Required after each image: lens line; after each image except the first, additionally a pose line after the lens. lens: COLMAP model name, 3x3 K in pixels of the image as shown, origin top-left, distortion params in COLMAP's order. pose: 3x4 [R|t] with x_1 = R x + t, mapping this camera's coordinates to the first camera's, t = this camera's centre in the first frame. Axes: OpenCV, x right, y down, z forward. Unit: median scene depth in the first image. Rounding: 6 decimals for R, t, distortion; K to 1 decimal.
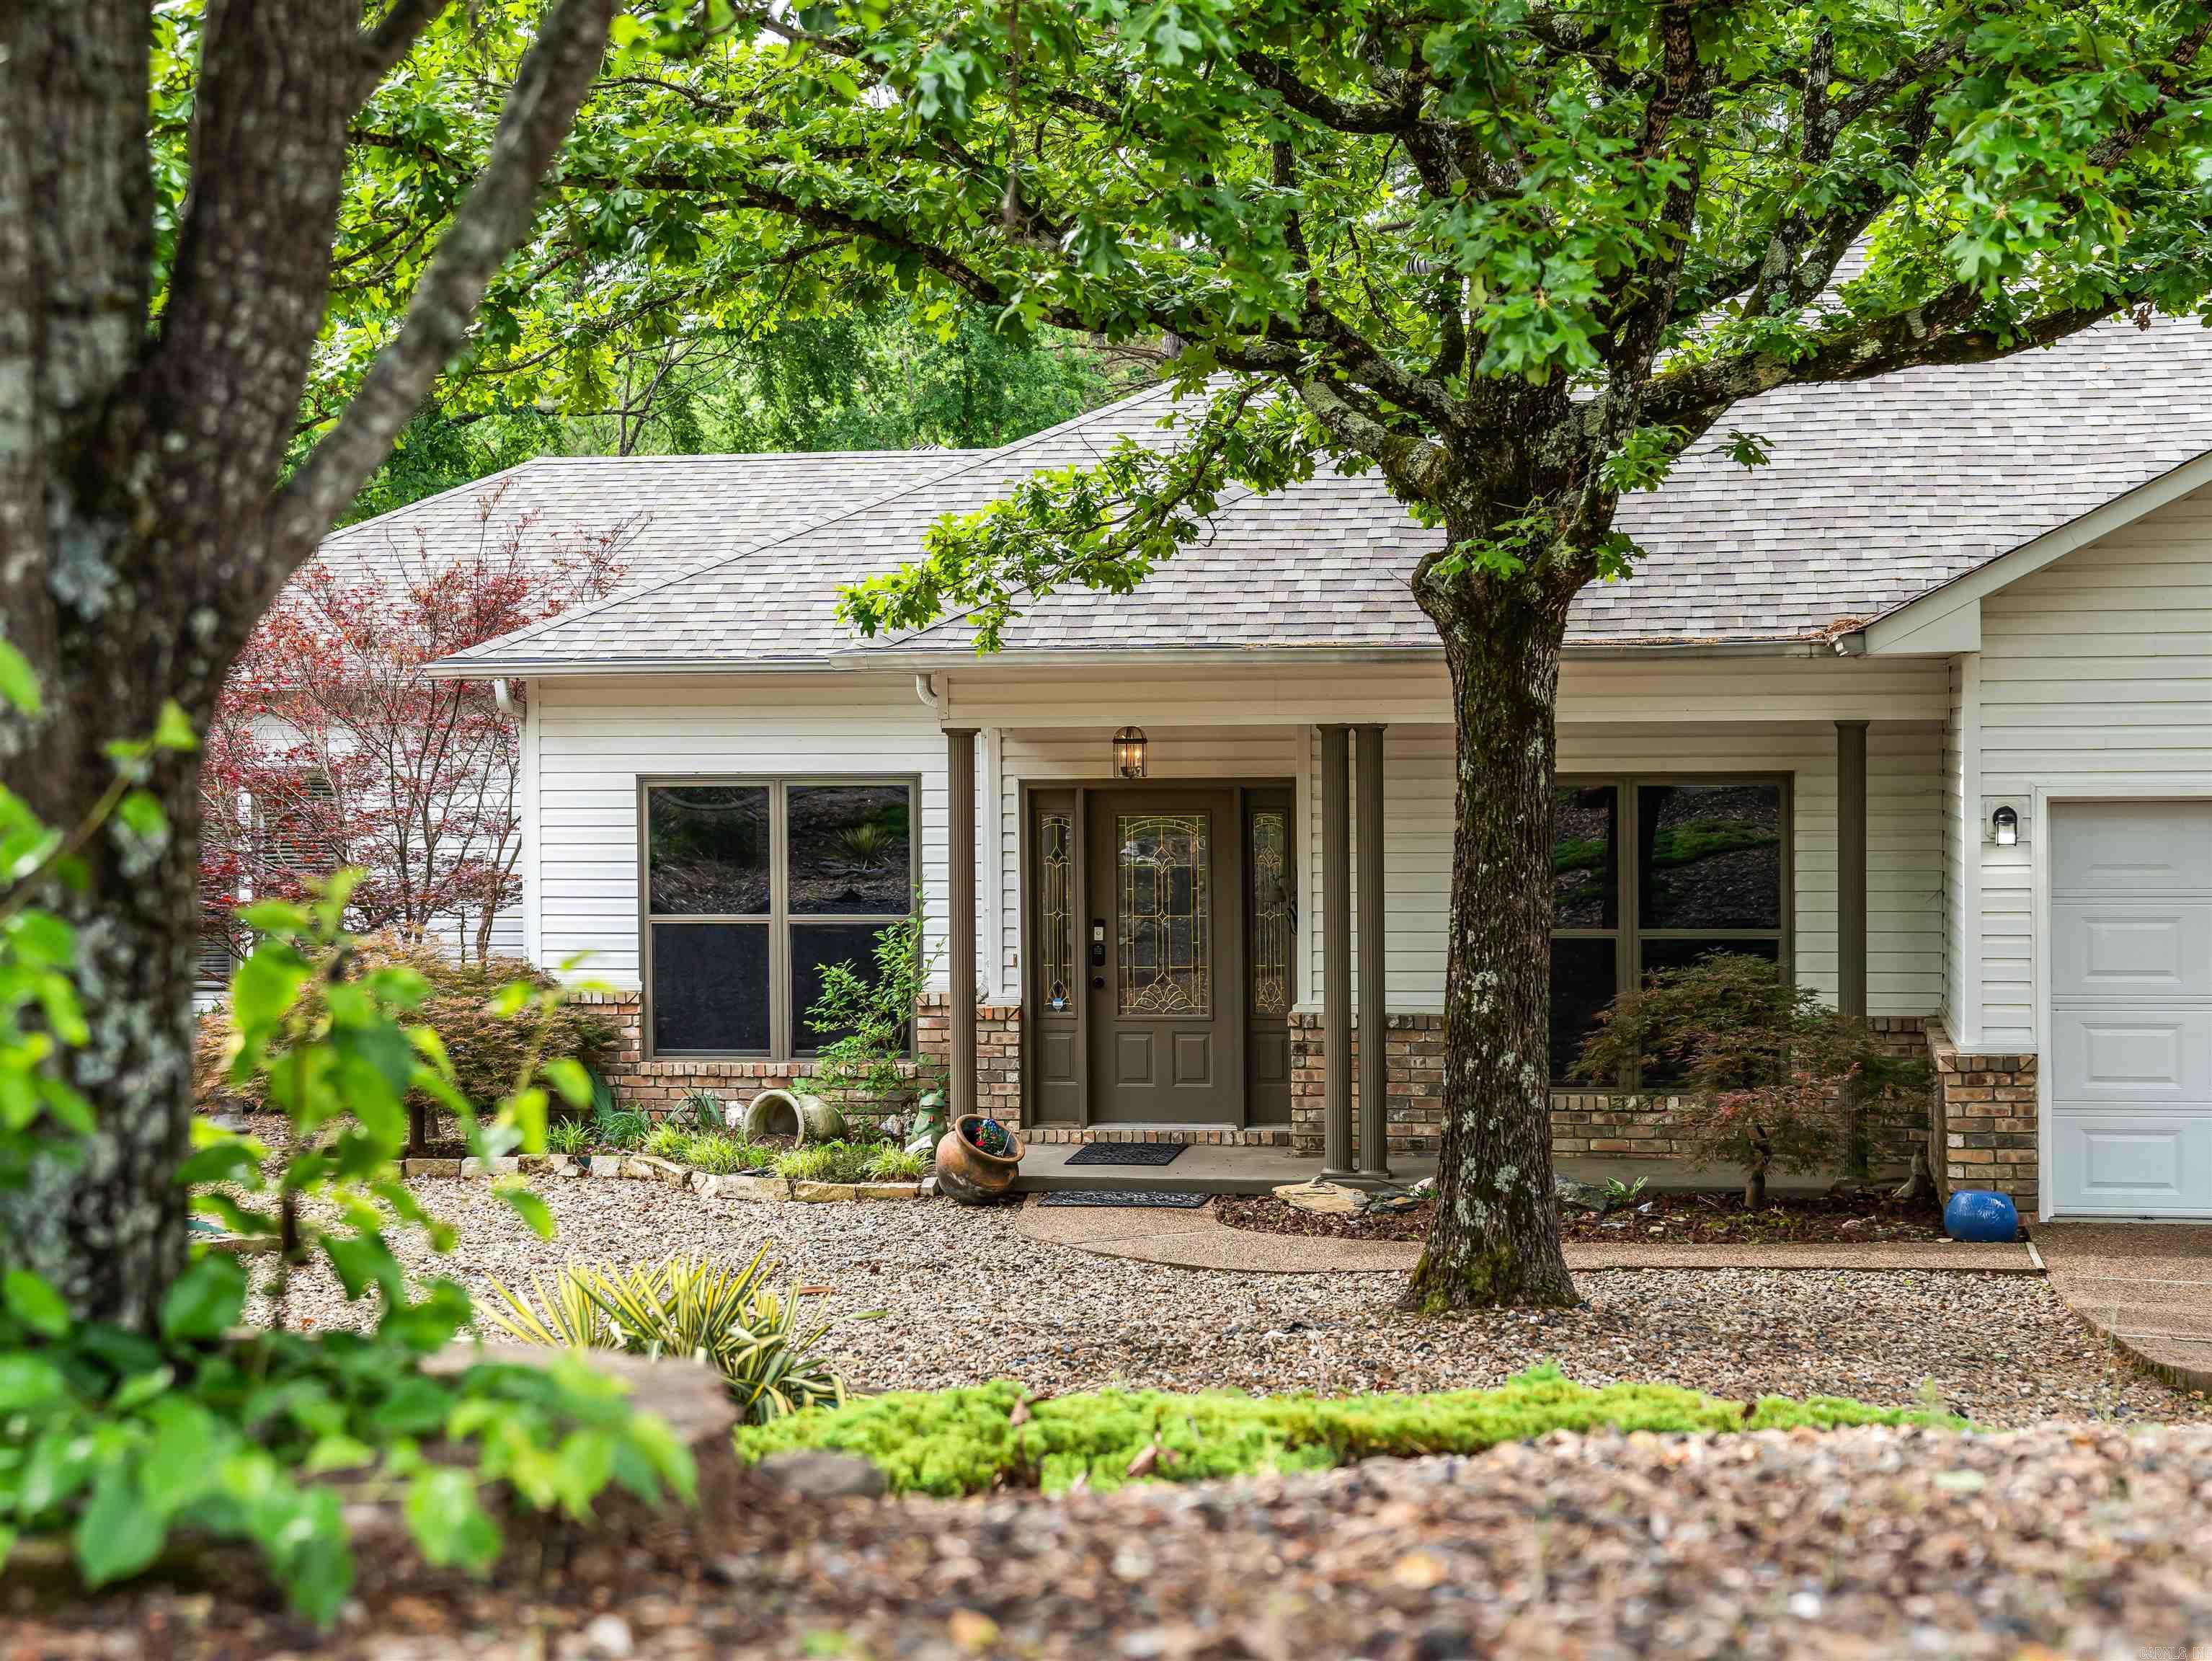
lens RADIAL K [[3505.6, 0, 1110.8], [0, 3505.6, 819.8], [0, 0, 1]] dist [-0.003736, 0.000000]
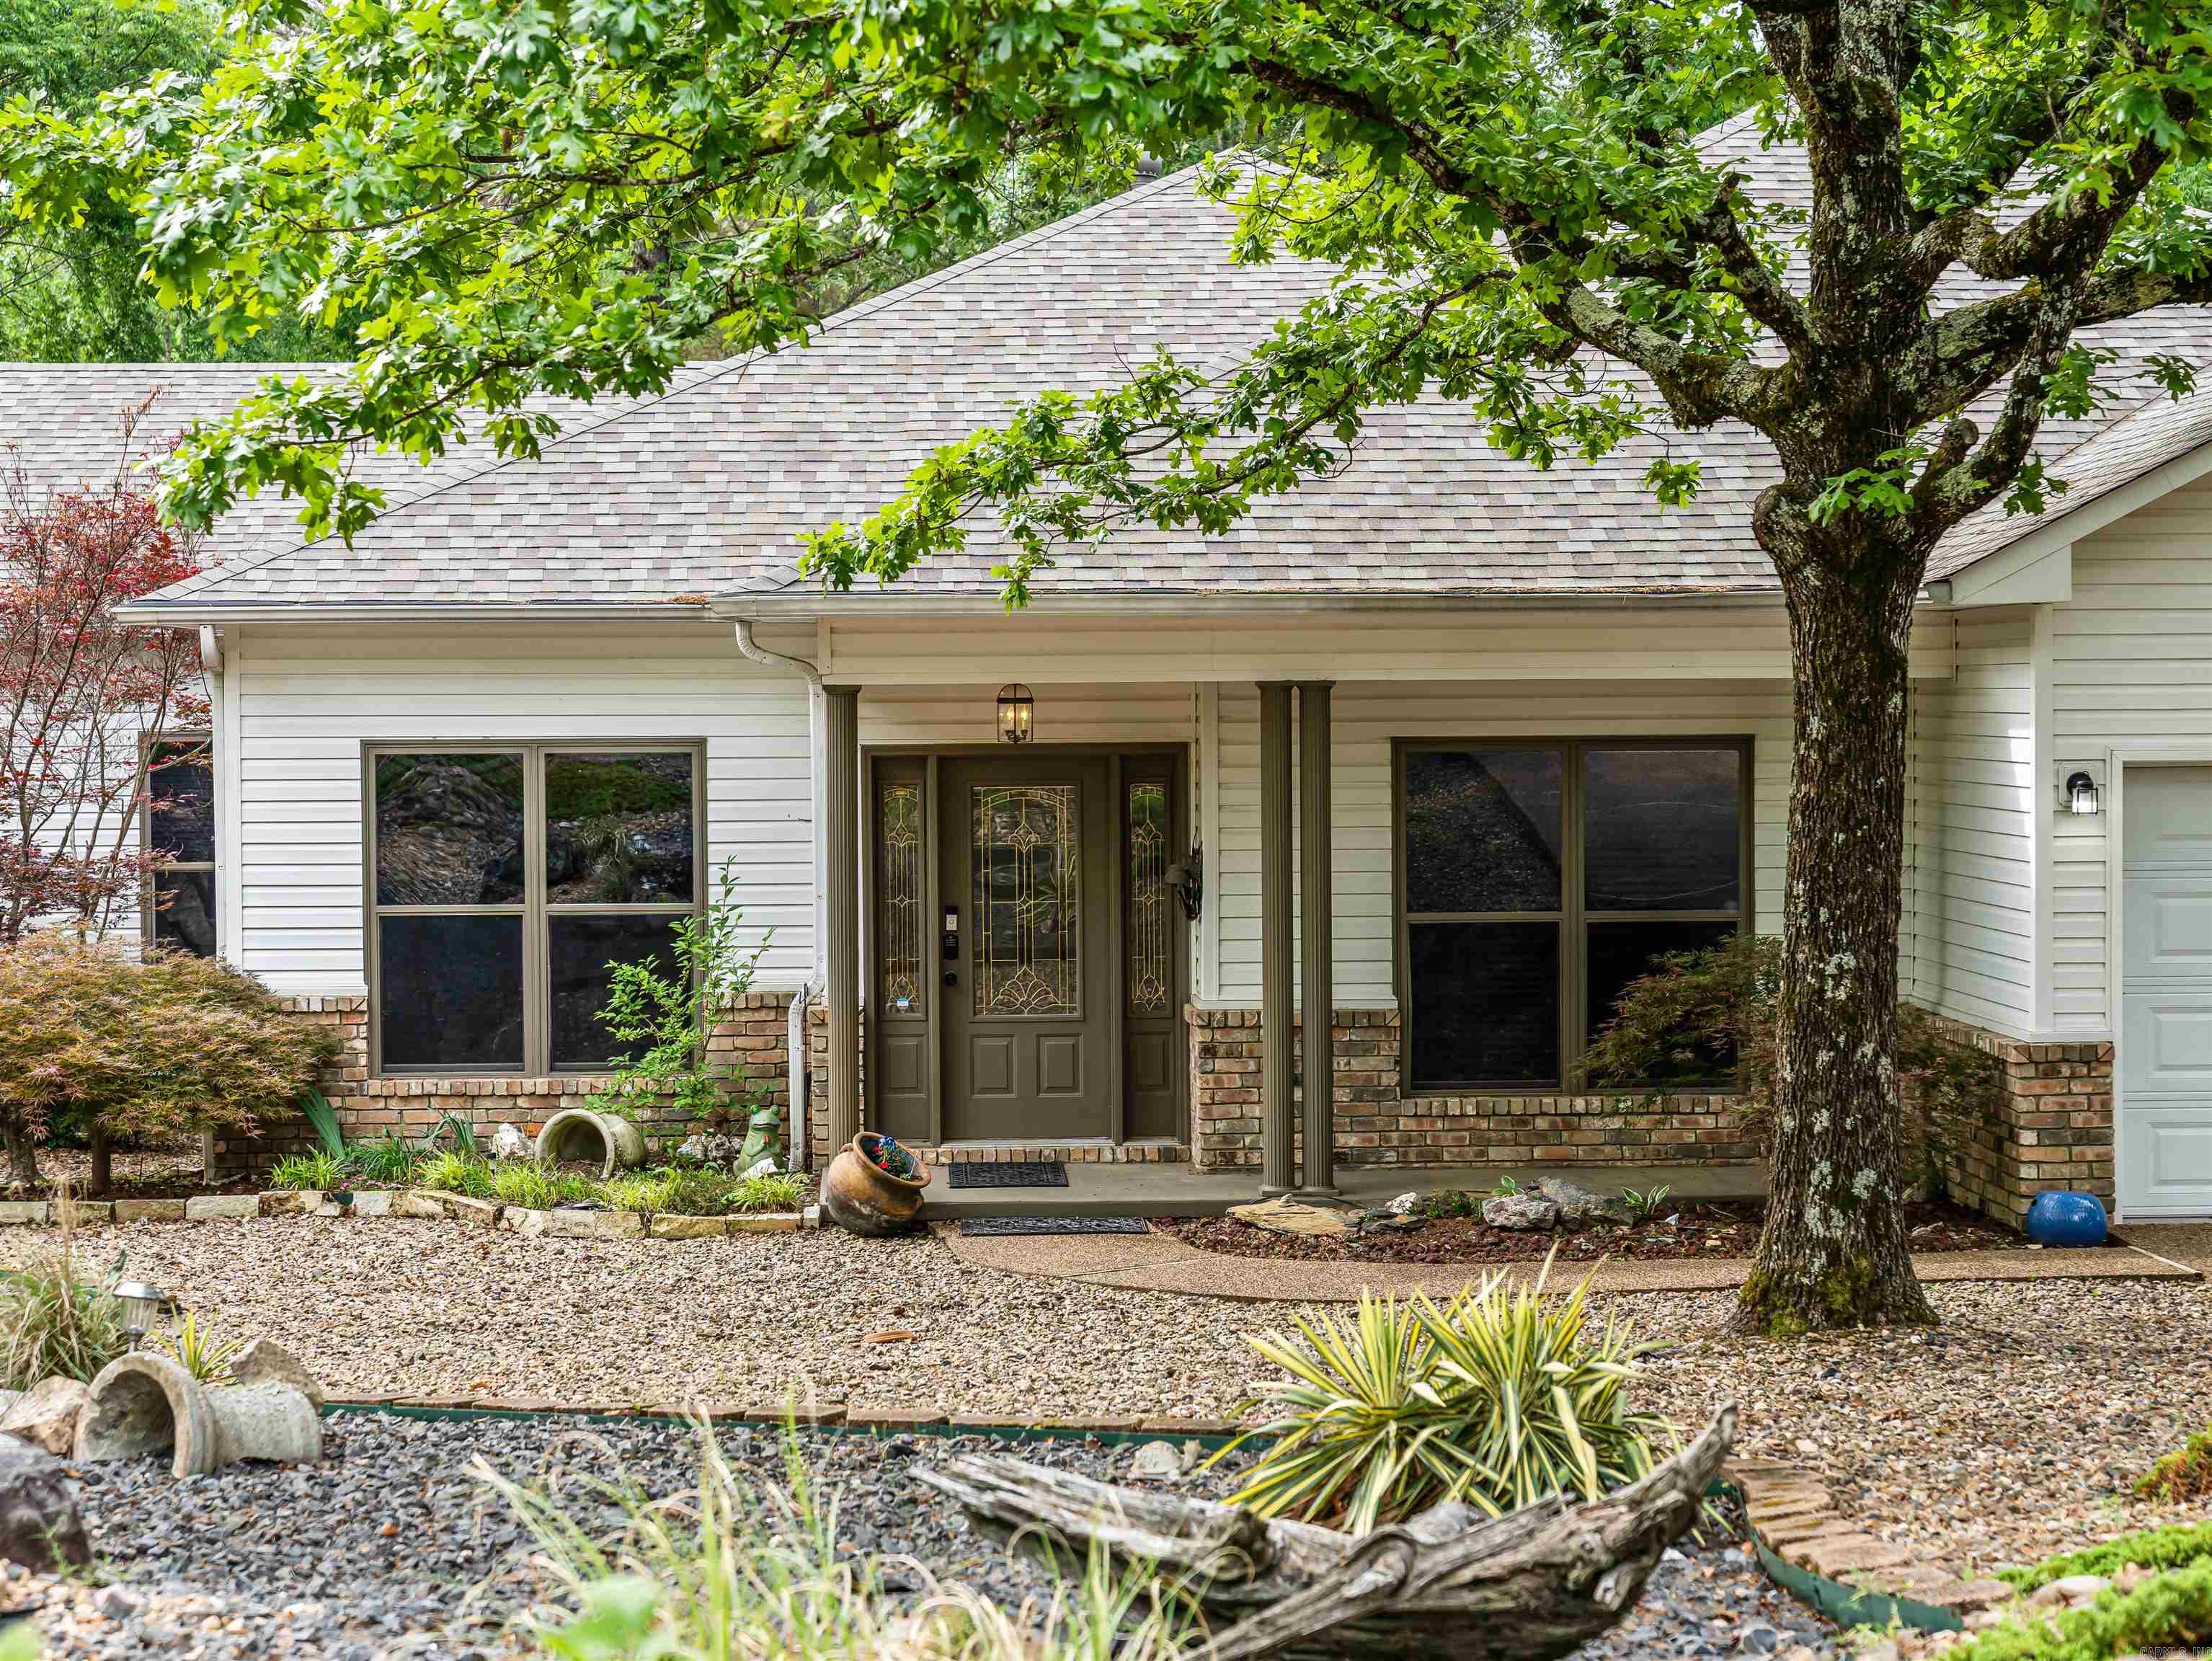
lens RADIAL K [[4008.3, 0, 1098.3], [0, 4008.3, 817.4], [0, 0, 1]] dist [-0.003151, 0.000000]
pose [[0.979986, -0.004107, 0.199022, -0.178606], [0.003196, 0.999983, 0.004899, 0.001859], [-0.199039, -0.004165, 0.979983, 0.021426]]
